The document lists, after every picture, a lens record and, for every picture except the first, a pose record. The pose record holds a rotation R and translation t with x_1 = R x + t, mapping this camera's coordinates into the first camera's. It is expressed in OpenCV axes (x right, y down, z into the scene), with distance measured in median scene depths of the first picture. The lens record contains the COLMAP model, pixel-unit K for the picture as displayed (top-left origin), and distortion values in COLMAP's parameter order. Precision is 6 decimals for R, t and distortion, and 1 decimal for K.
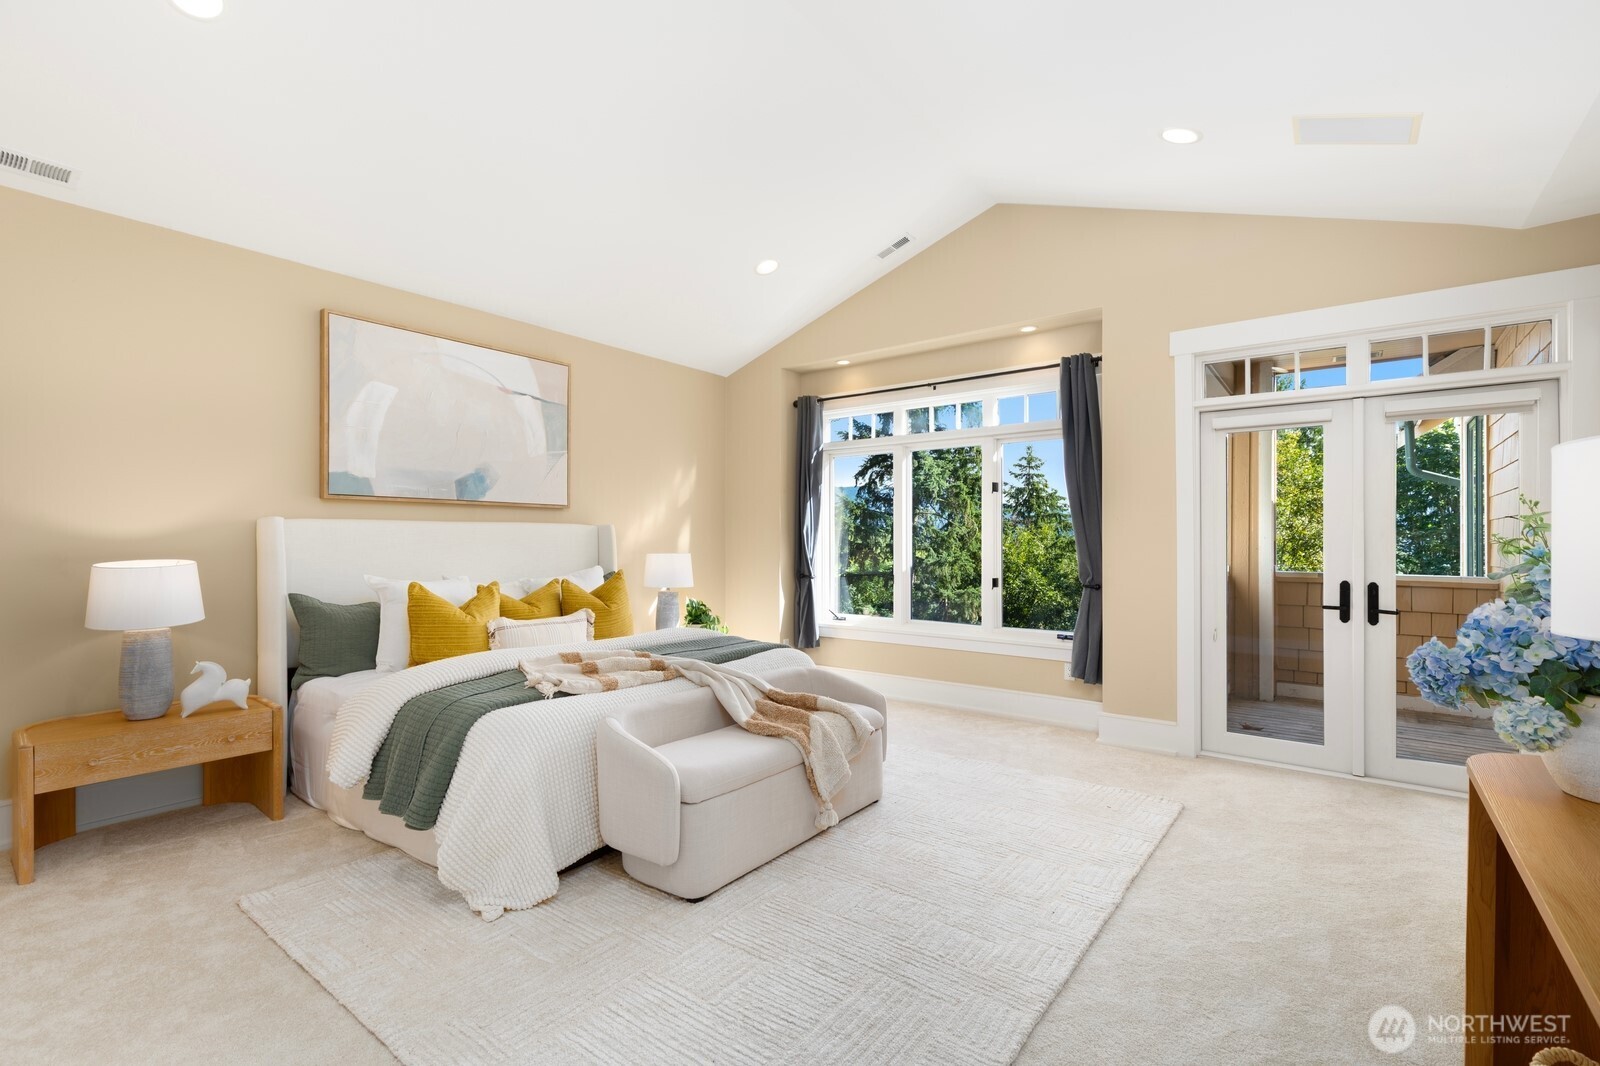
lens RADIAL K [[723.4, 0, 794.4], [0, 723.4, 538.3], [0, 0, 1]] dist [0.000774, -0.001595]
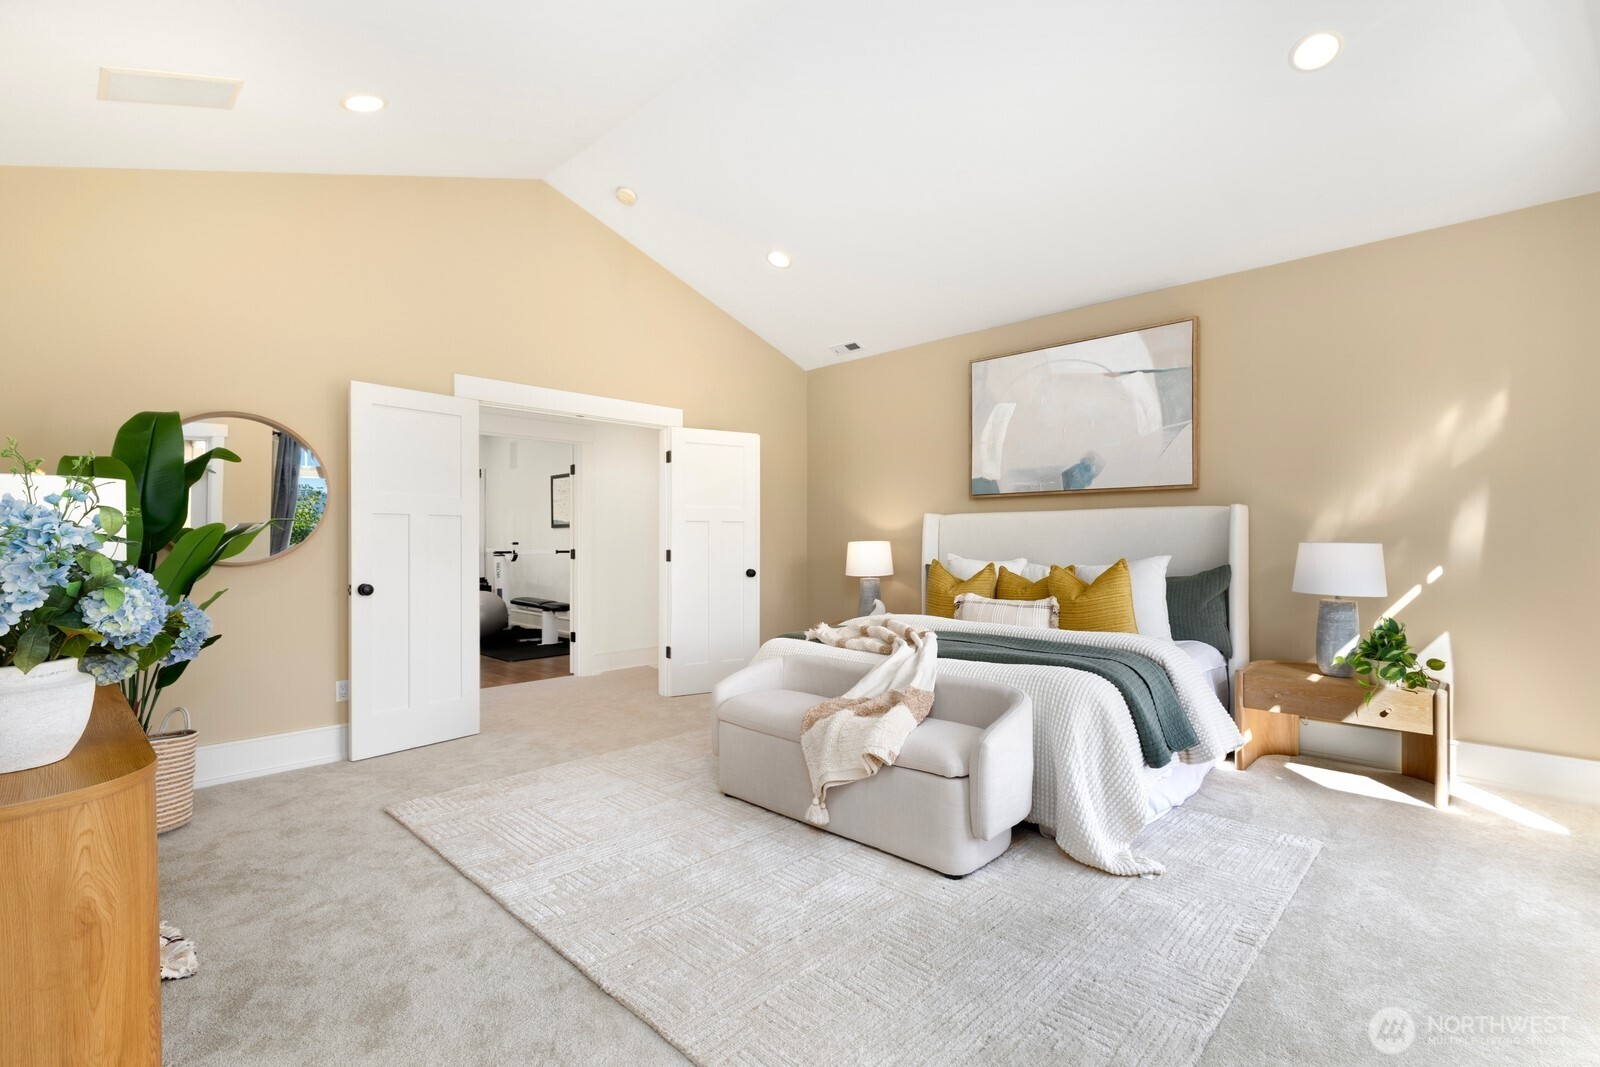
lens RADIAL K [[723.4, 0, 793.5], [0, 723.4, 539.9], [0, 0, 1]] dist [0.000774, -0.001595]
pose [[-0.102432, 0.001240, -0.994739, 0.654675], [0.011367, 0.999935, 0.000076, 0.016801], [0.994675, -0.011300, -0.102439, 0.697560]]
